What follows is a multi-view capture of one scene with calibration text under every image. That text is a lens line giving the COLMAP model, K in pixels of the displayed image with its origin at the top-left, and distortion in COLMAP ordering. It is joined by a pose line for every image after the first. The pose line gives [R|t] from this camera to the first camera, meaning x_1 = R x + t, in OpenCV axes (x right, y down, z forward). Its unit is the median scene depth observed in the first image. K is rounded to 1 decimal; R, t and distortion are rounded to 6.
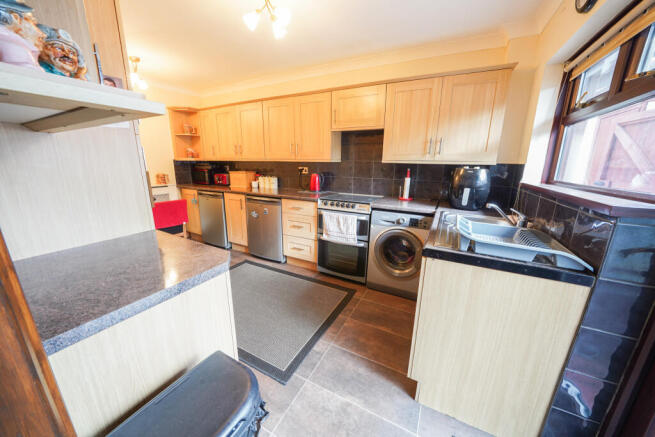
lens RADIAL K [[228.4, 0, 327.5], [0, 228.4, 218.5], [0, 0, 1]] dist [-0.021346, 0.000309]
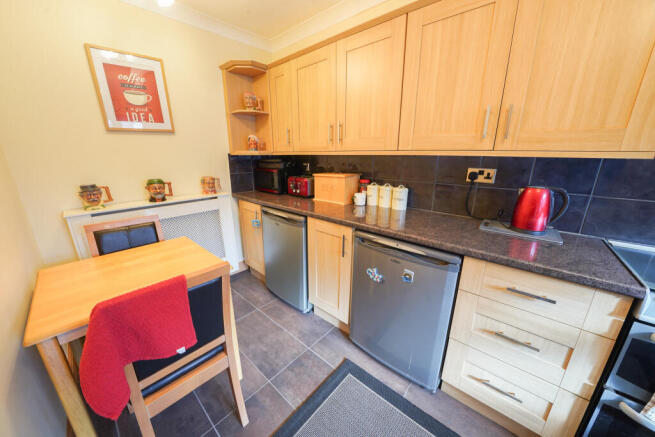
lens RADIAL K [[228.4, 0, 327.5], [0, 228.4, 218.5], [0, 0, 1]] dist [-0.021346, 0.000309]
pose [[0.970341, 0.053396, -0.235770, -0.266062], [-0.046669, 0.998331, 0.034023, -0.119743], [0.237193, -0.022011, 0.971213, 0.465813]]
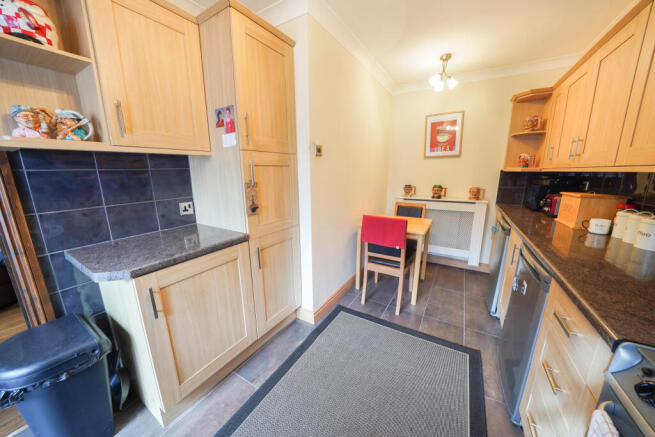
lens RADIAL K [[228.4, 0, 327.5], [0, 228.4, 218.5], [0, 0, 1]] dist [-0.021346, 0.000309]
pose [[-0.058692, 0.192393, -0.979561, 0.115975], [-0.238106, 0.950234, 0.200899, -0.126565], [0.969464, 0.245031, -0.009961, 0.509640]]
